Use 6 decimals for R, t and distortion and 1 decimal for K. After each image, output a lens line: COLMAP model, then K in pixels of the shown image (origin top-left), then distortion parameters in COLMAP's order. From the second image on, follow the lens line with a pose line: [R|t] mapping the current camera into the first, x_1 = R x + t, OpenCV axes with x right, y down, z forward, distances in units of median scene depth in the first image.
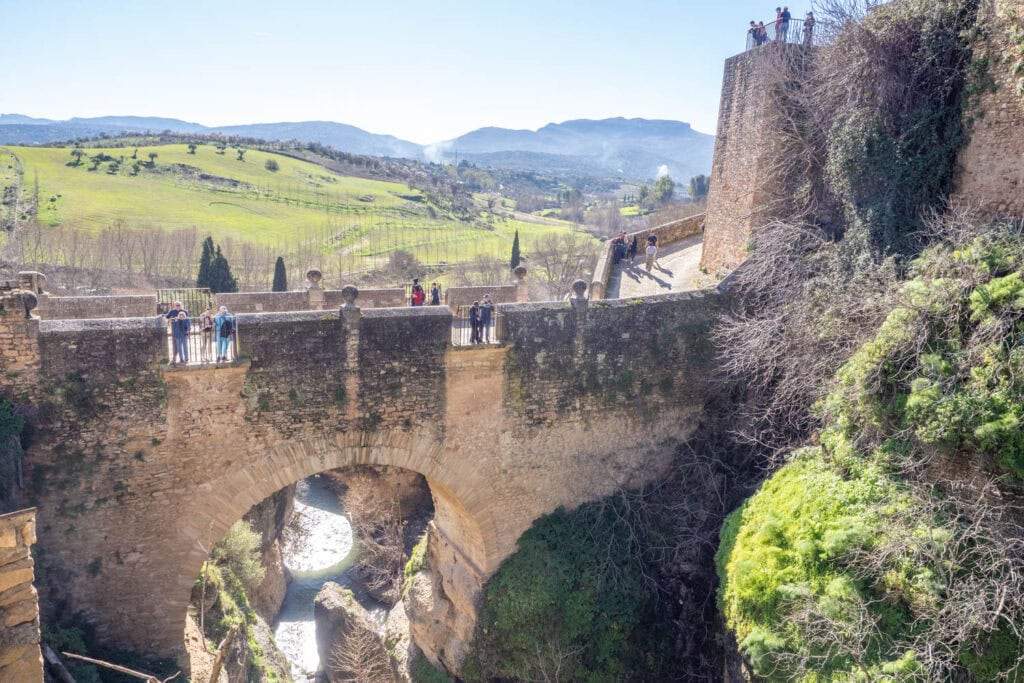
lens RADIAL K [[770.5, 0, 500.6], [0, 770.5, 342.8], [0, 0, 1]] dist [0.009374, 0.001928]
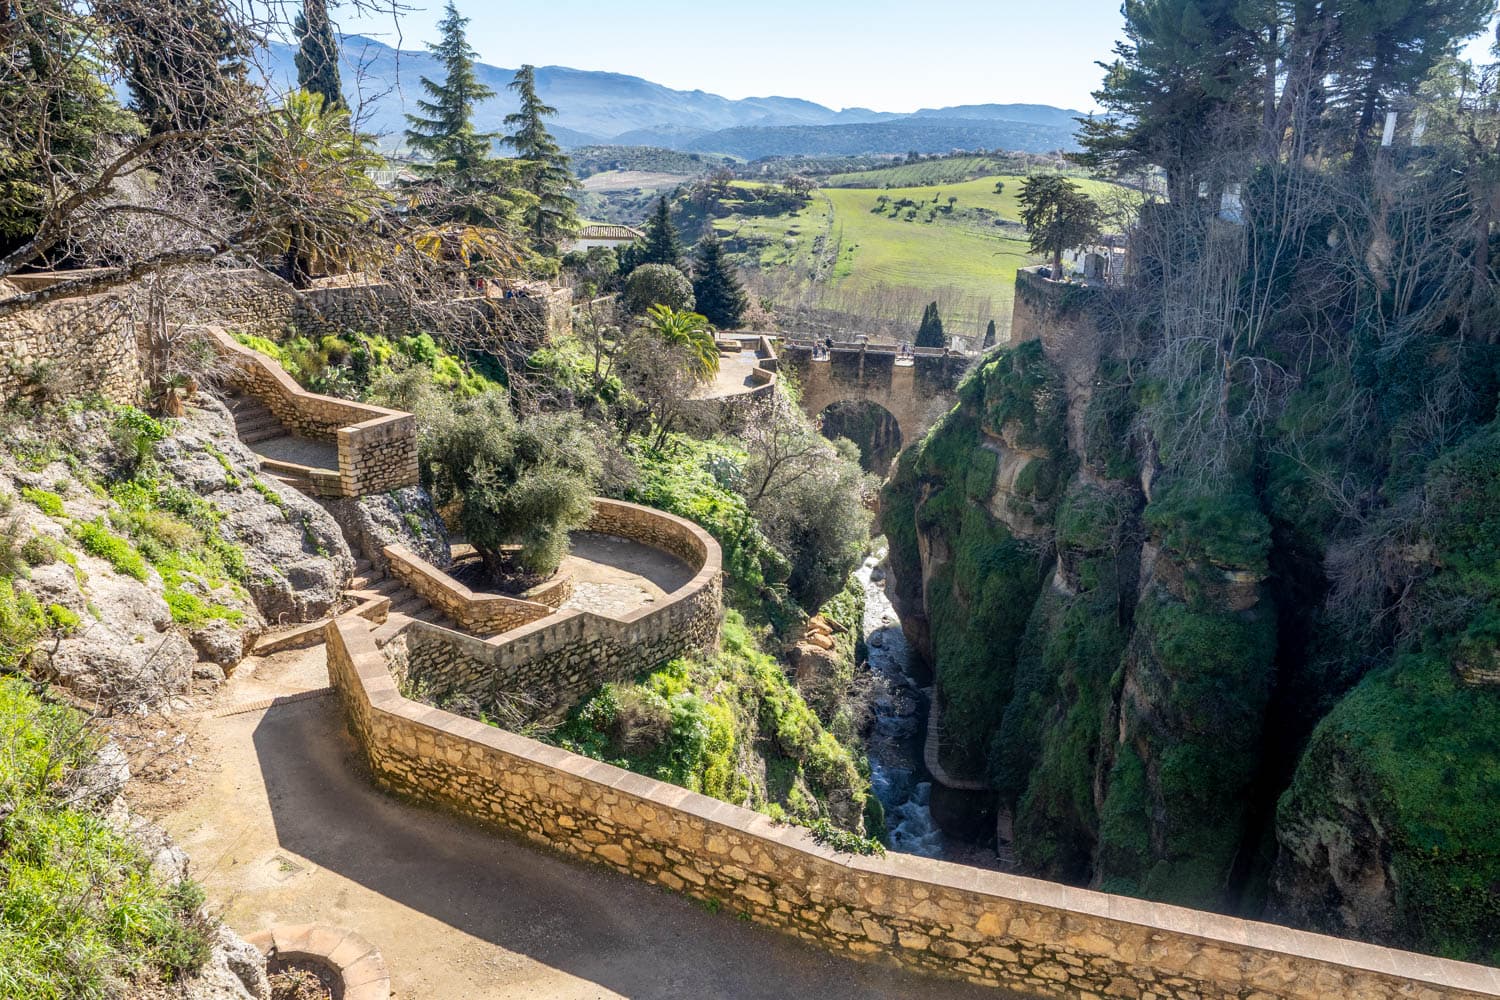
lens RADIAL K [[1128.7, 0, 733.3], [0, 1128.7, 502.0], [0, 0, 1]] dist [0.009374, 0.001928]
pose [[0.797215, 0.164145, -0.580951, 0.223395], [-0.126307, 0.986379, 0.105369, 0.015728], [0.590334, -0.010624, 0.807089, -0.317250]]
